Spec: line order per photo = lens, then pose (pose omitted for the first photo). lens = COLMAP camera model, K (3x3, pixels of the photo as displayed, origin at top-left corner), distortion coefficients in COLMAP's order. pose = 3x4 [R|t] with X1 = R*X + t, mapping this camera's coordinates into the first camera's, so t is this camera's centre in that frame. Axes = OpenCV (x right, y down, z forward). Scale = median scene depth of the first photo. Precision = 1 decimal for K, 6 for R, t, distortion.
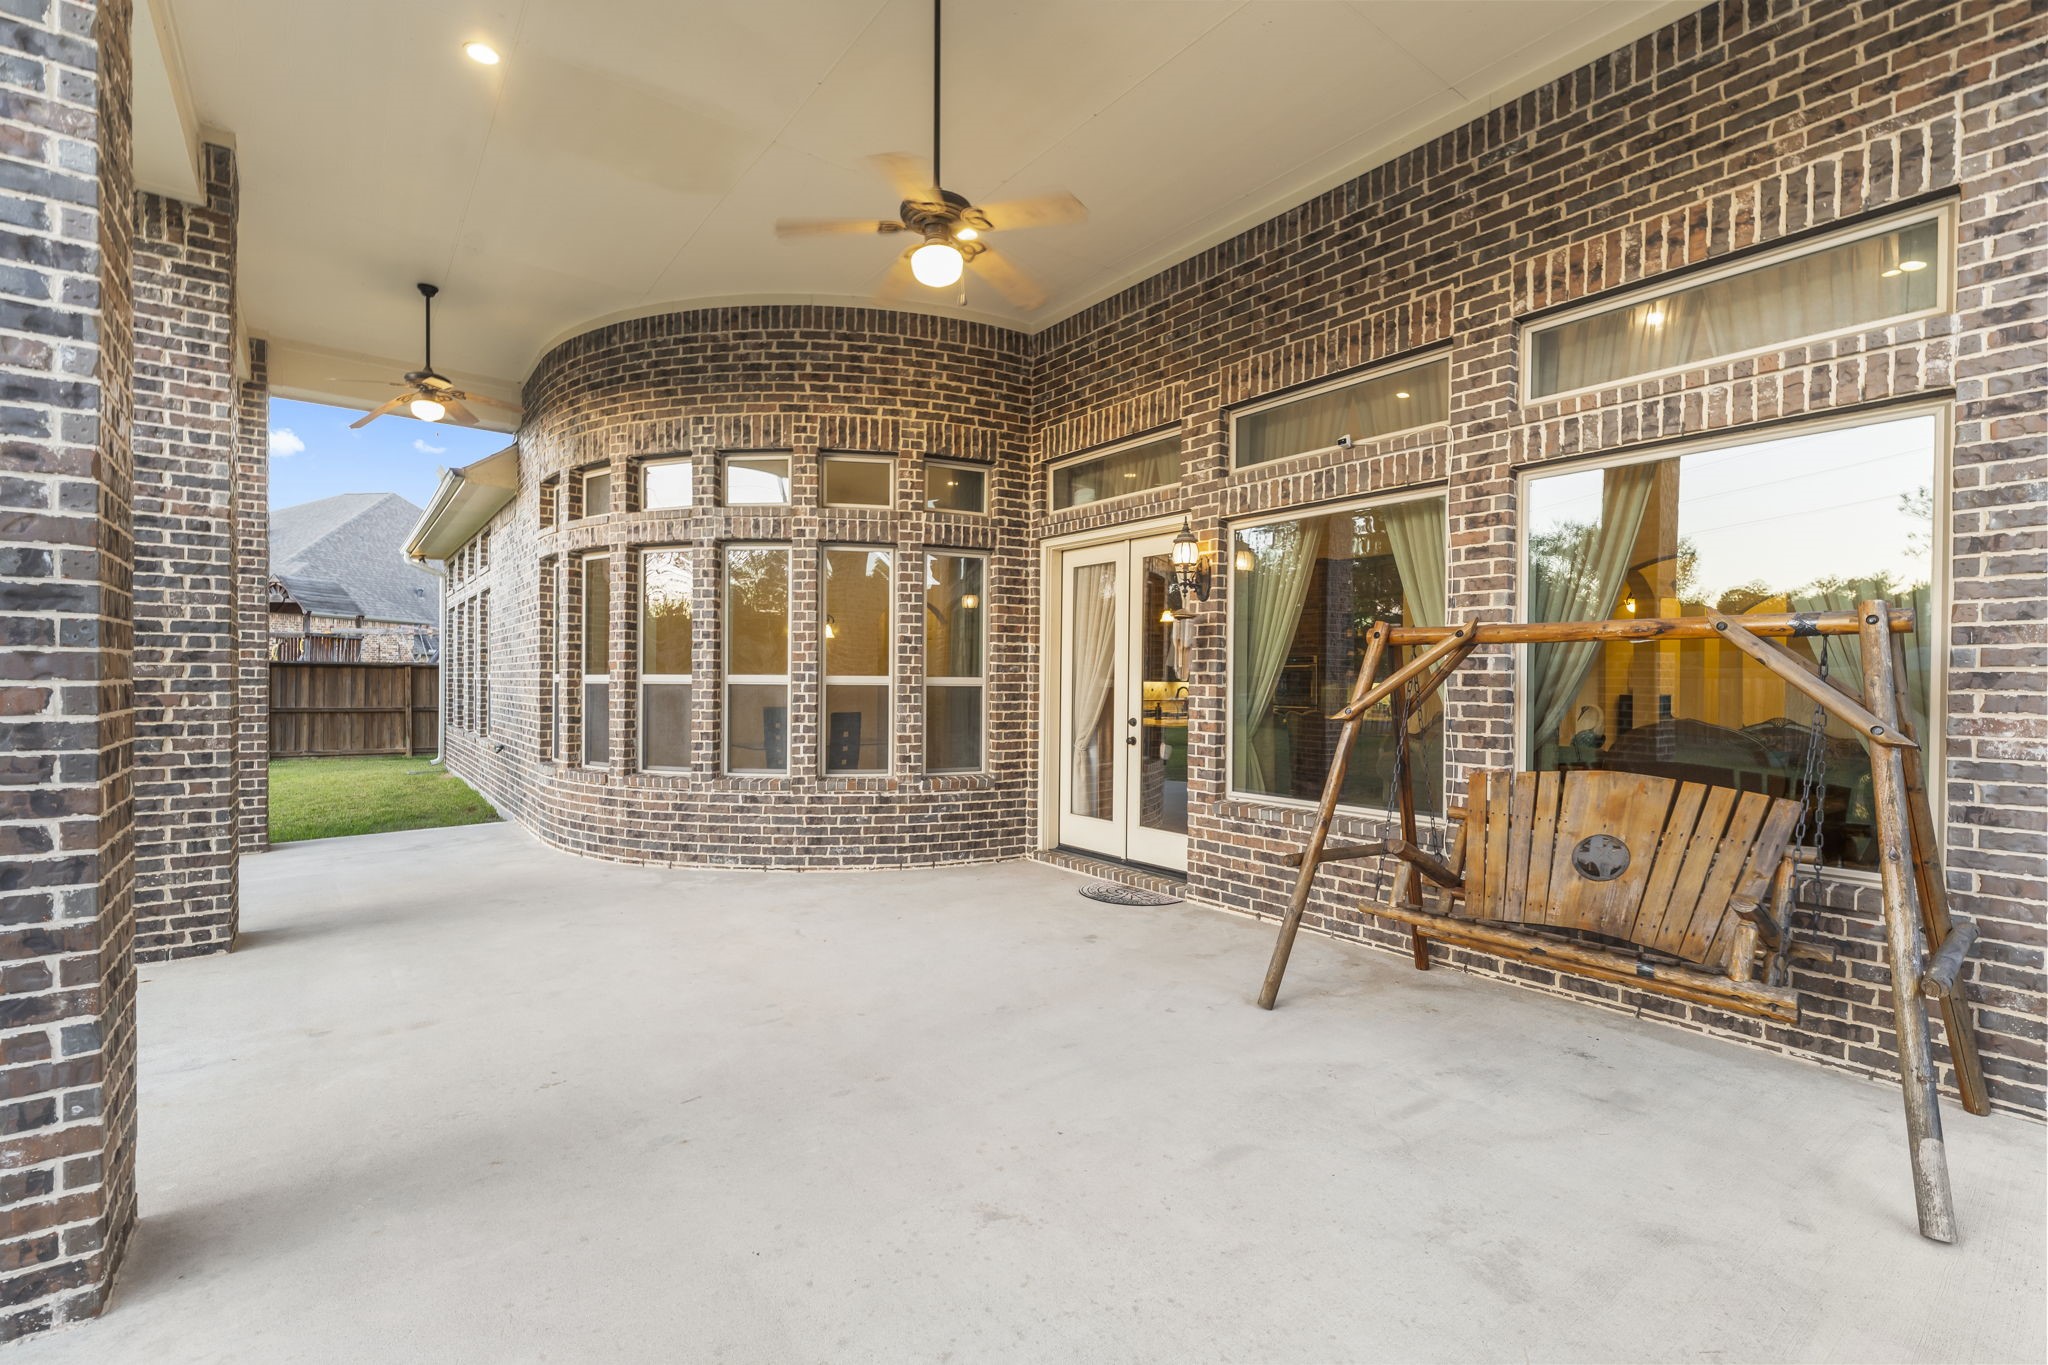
lens RADIAL K [[890.3, 0, 1028.7], [0, 890.3, 686.3], [0, 0, 1]] dist [0.003380, -0.000426]
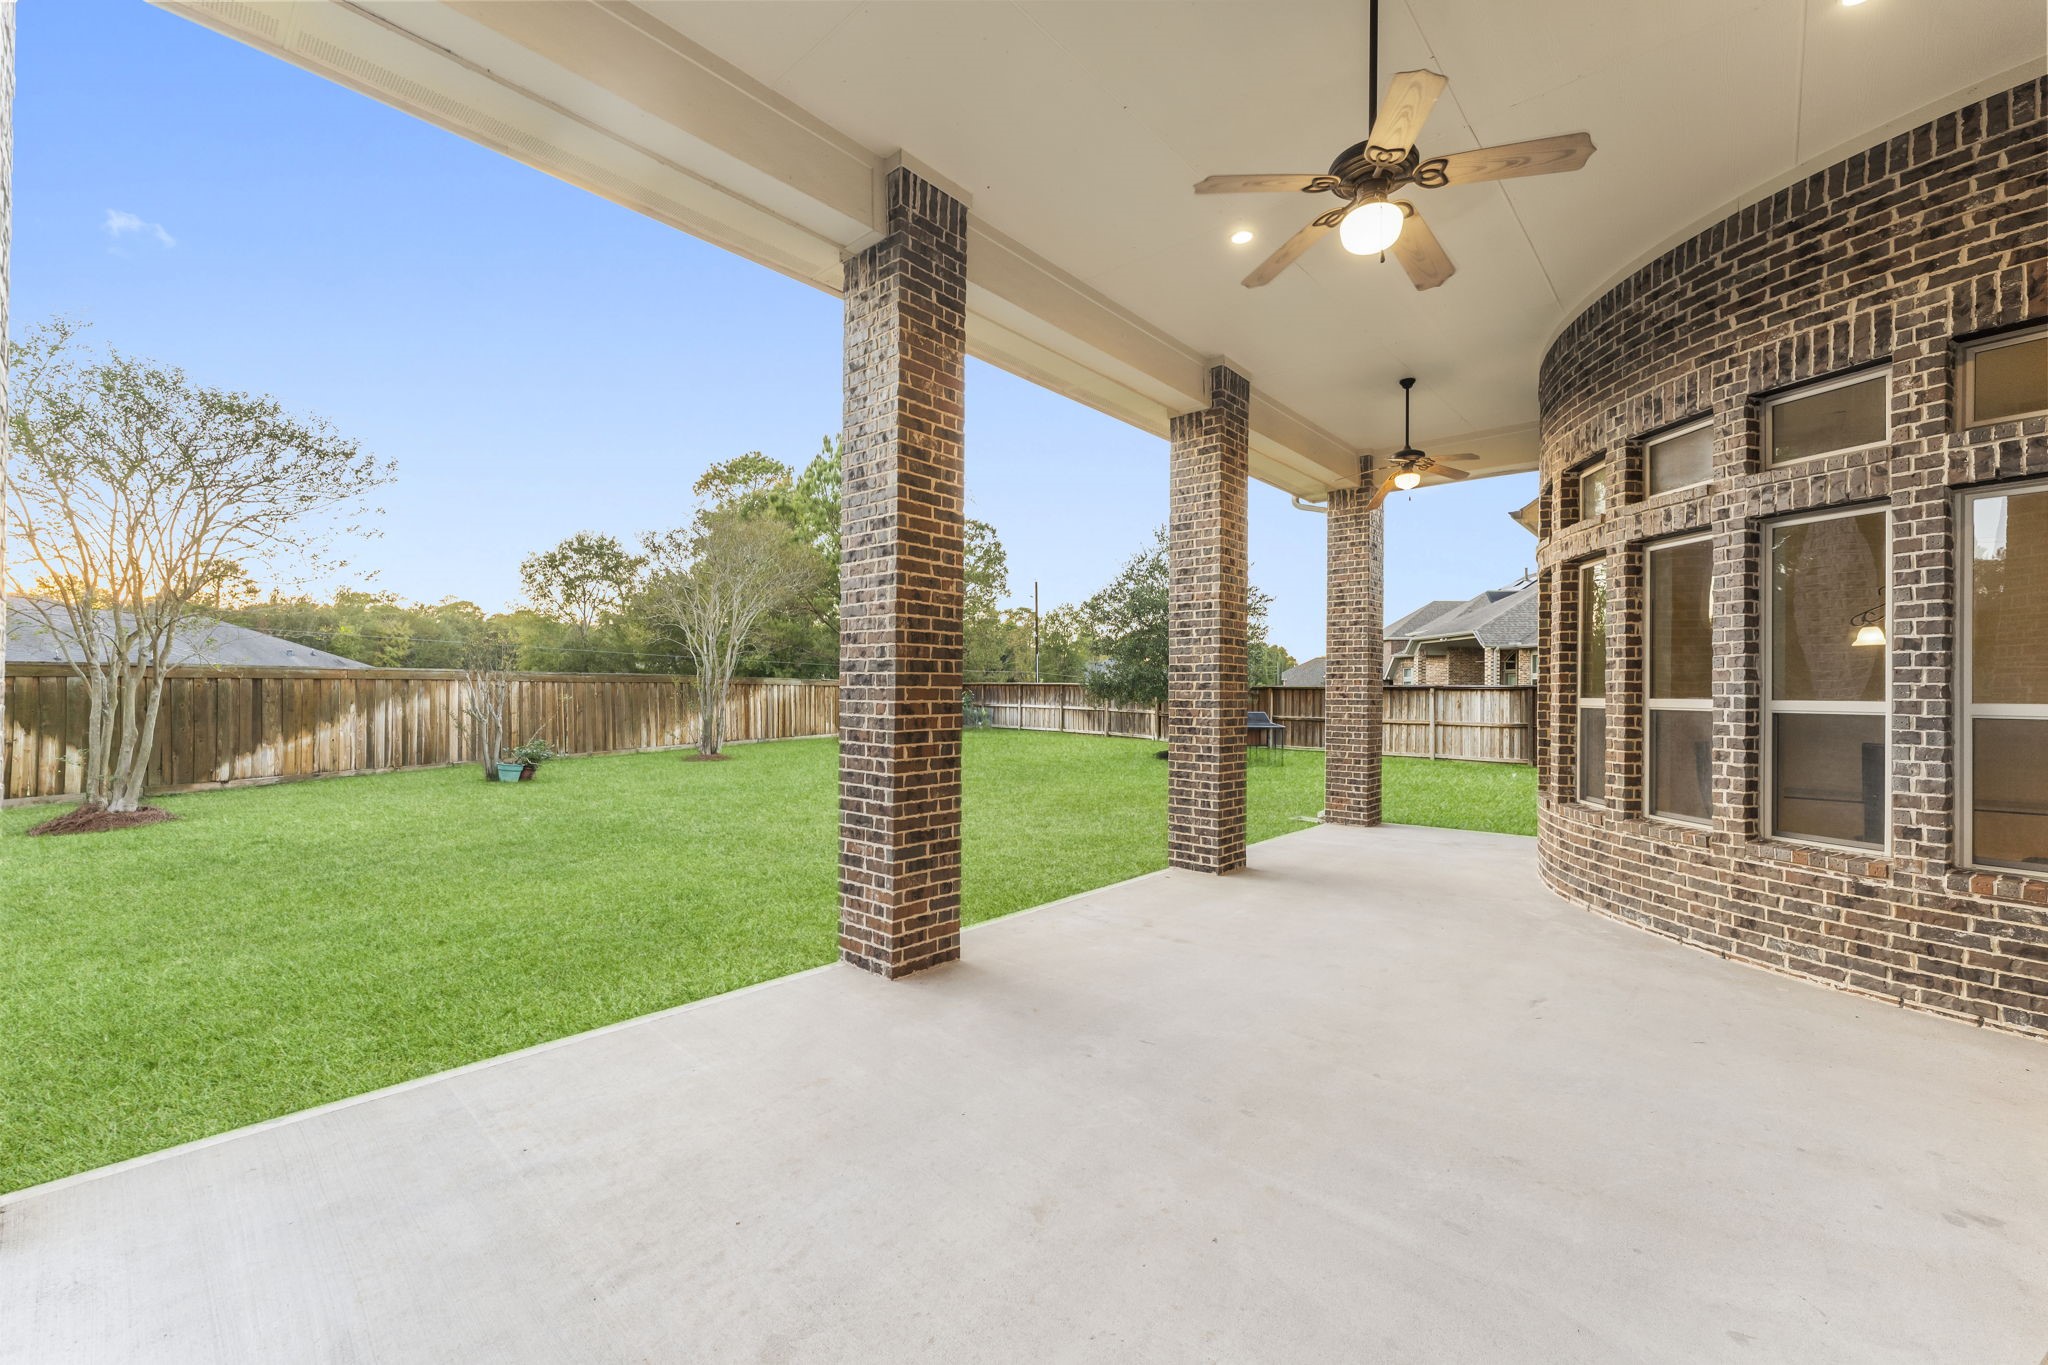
lens RADIAL K [[826.2, 0, 1030.7], [0, 826.2, 685.2], [0, 0, 1]] dist [-0.002325, 0.000687]
pose [[0.180653, -0.012348, -0.983469, 0.330899], [-0.014181, 0.999785, -0.015157, -0.005524], [0.983445, 0.016685, 0.180439, 0.285759]]
